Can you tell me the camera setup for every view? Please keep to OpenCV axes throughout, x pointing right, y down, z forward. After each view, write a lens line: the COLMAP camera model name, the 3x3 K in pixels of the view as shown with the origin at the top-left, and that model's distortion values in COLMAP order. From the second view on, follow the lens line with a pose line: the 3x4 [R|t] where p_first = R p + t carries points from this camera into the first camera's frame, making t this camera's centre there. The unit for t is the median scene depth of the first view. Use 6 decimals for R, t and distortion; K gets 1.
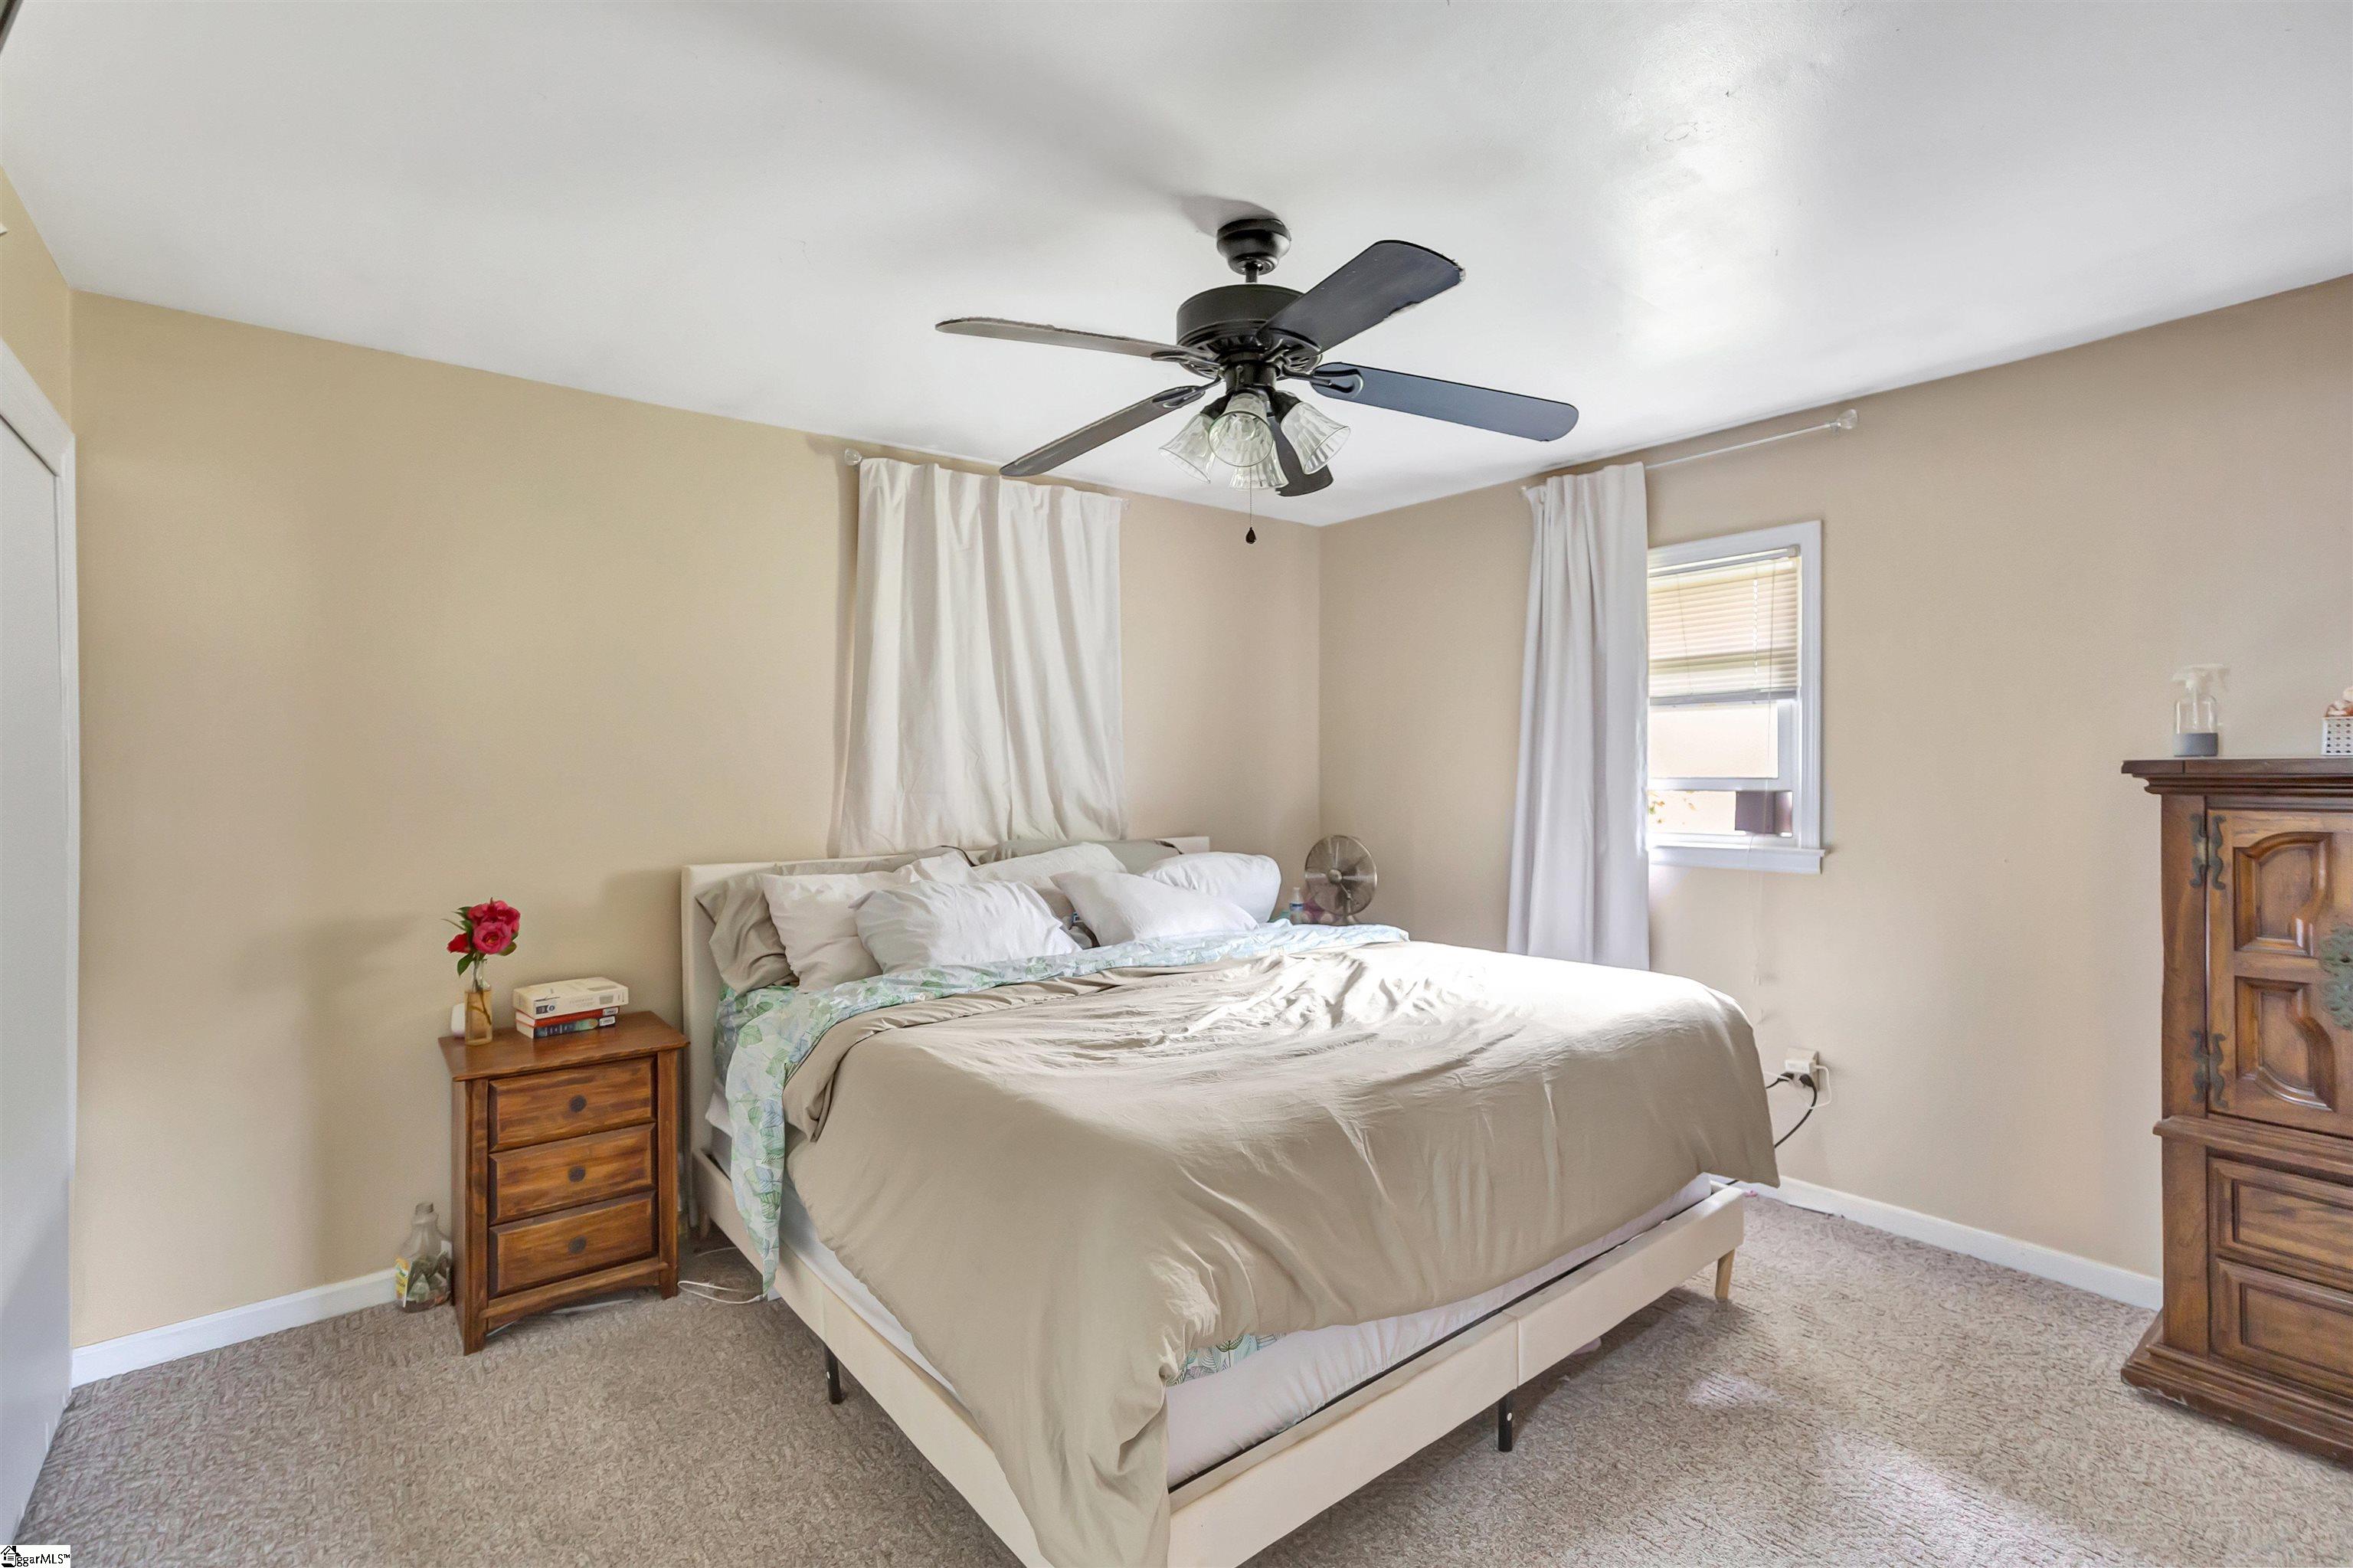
lens RADIAL K [[1081.1, 0, 1195.6], [0, 1081.1, 755.1], [0, 0, 1]] dist [-0.046104, 0.027816]
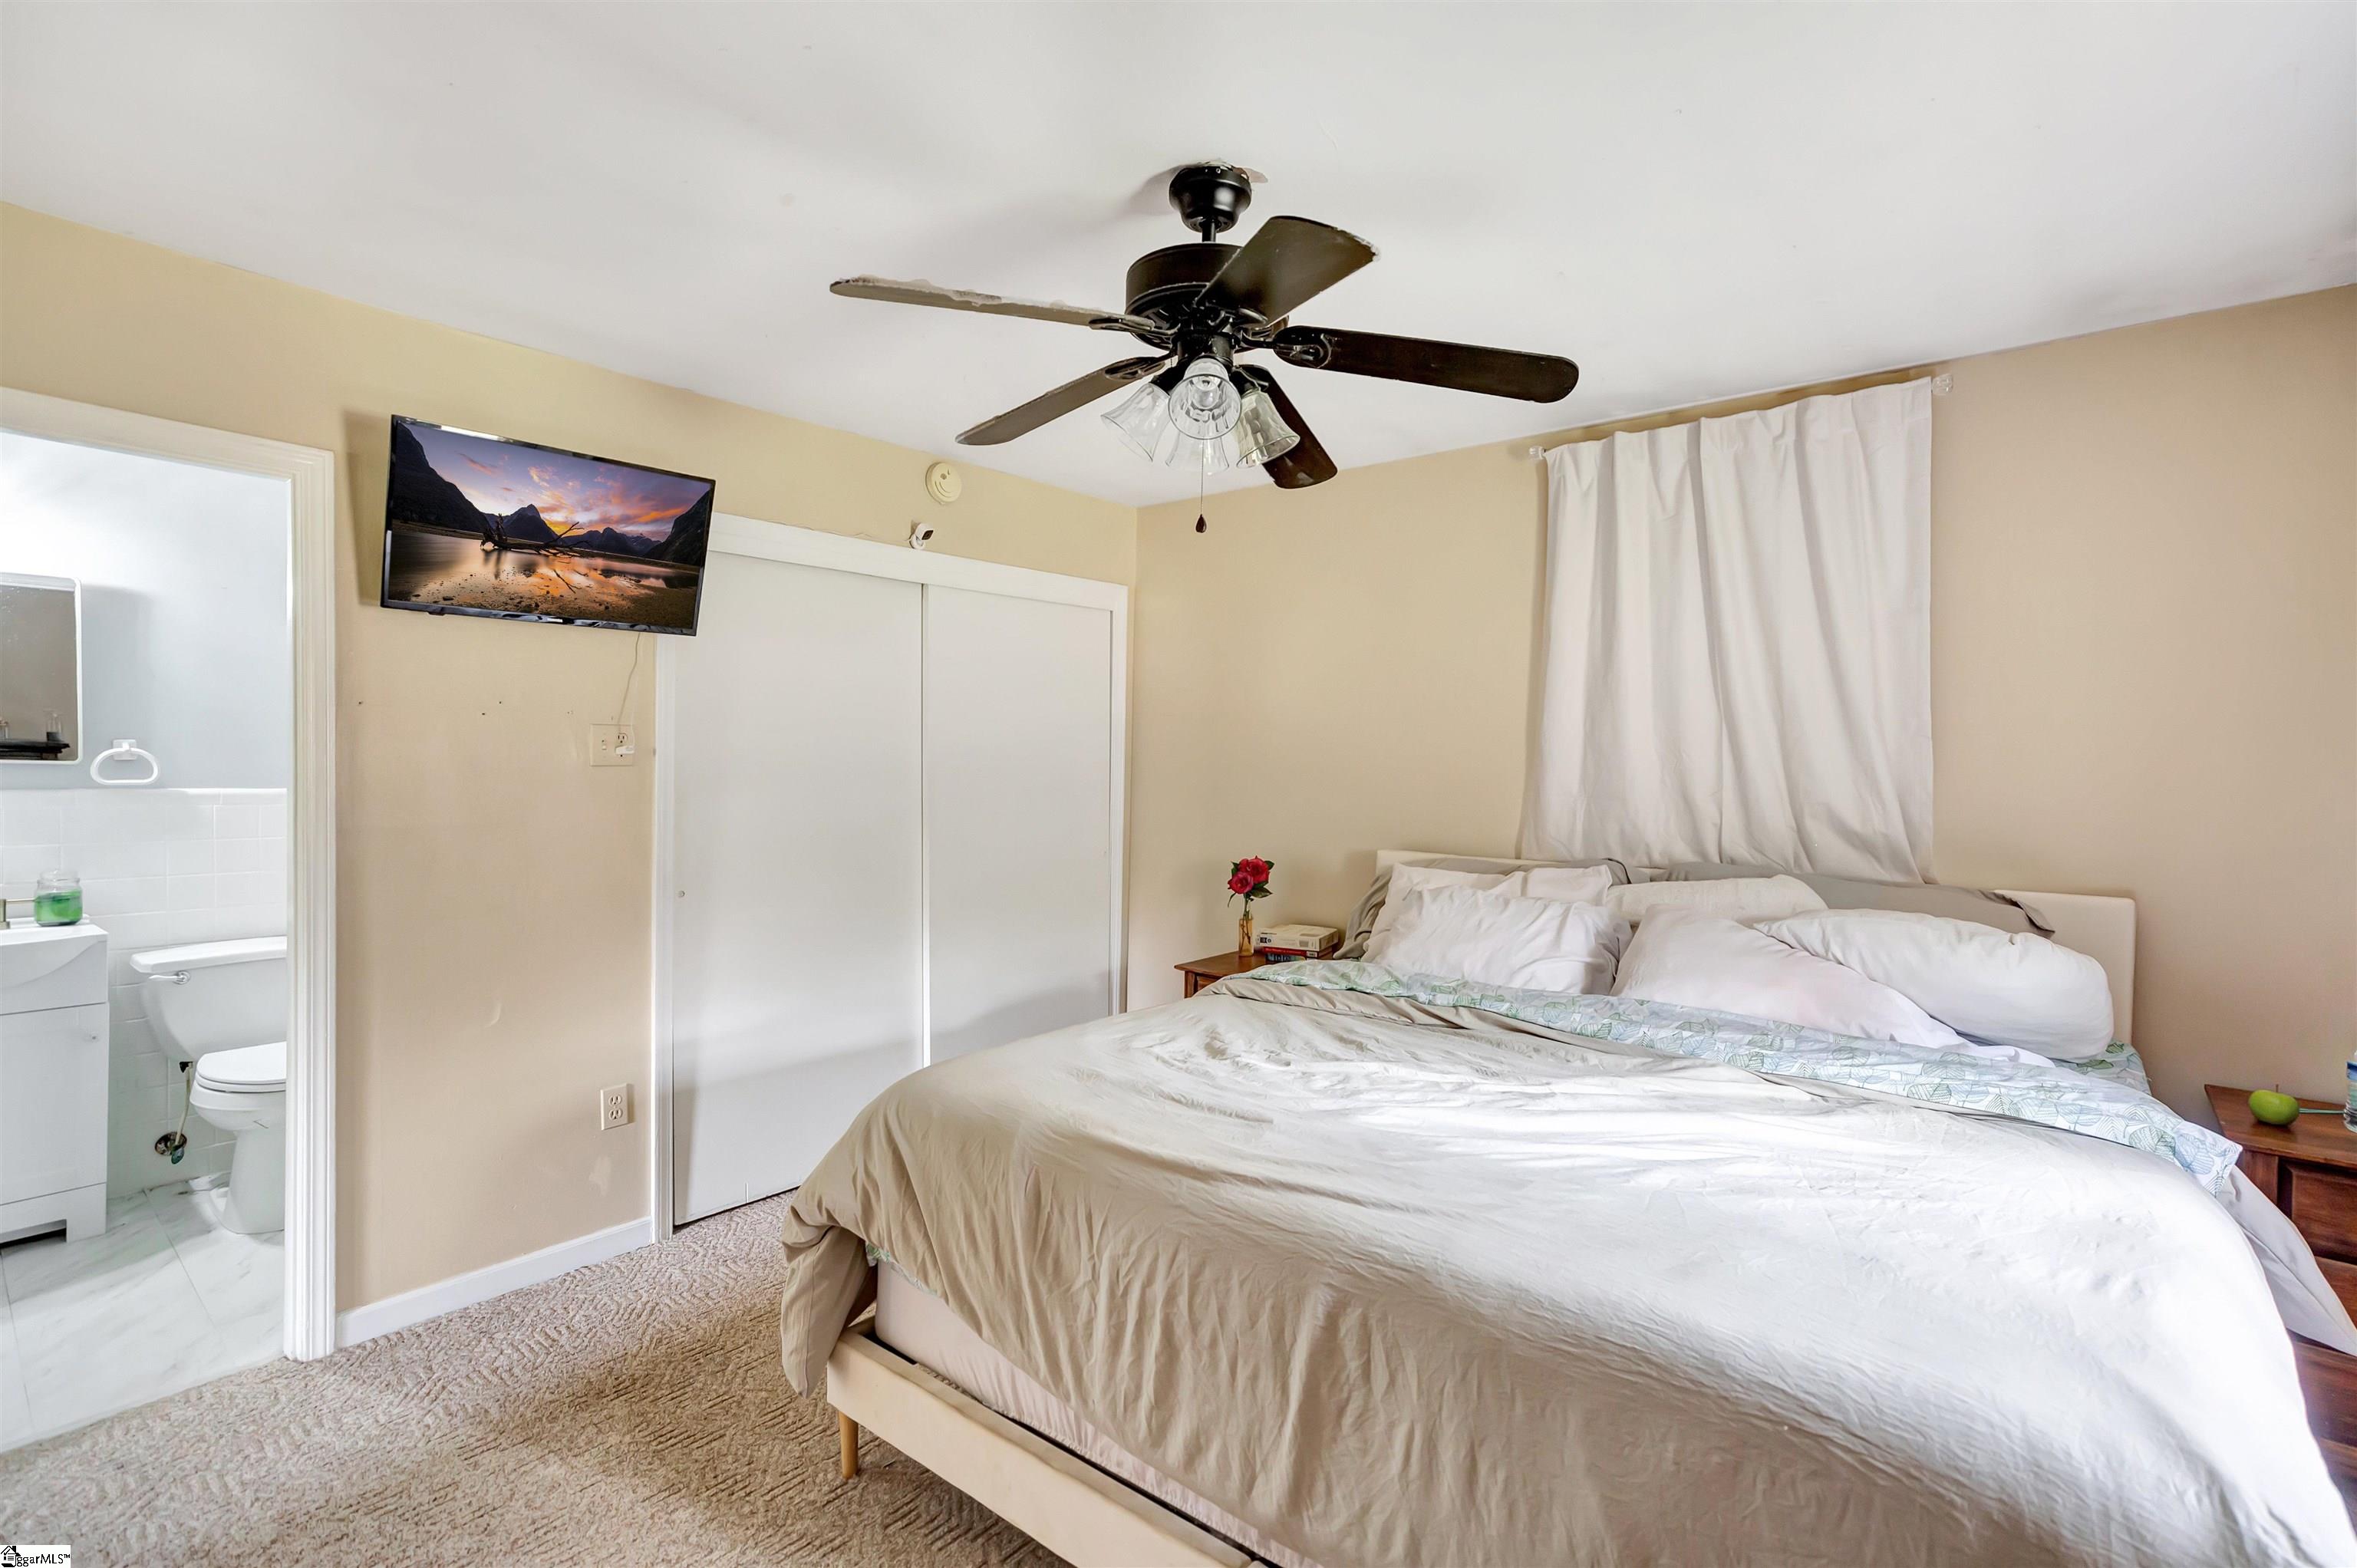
lens RADIAL K [[1082.8, 0, 1197.6], [0, 1082.8, 755.0], [0, 0, 1]] dist [-0.046104, 0.027816]
pose [[0.221249, 0.010161, -0.975164, 0.709828], [-0.002091, 0.999948, 0.009945, -0.012710], [0.975215, -0.000162, 0.221259, 0.597792]]
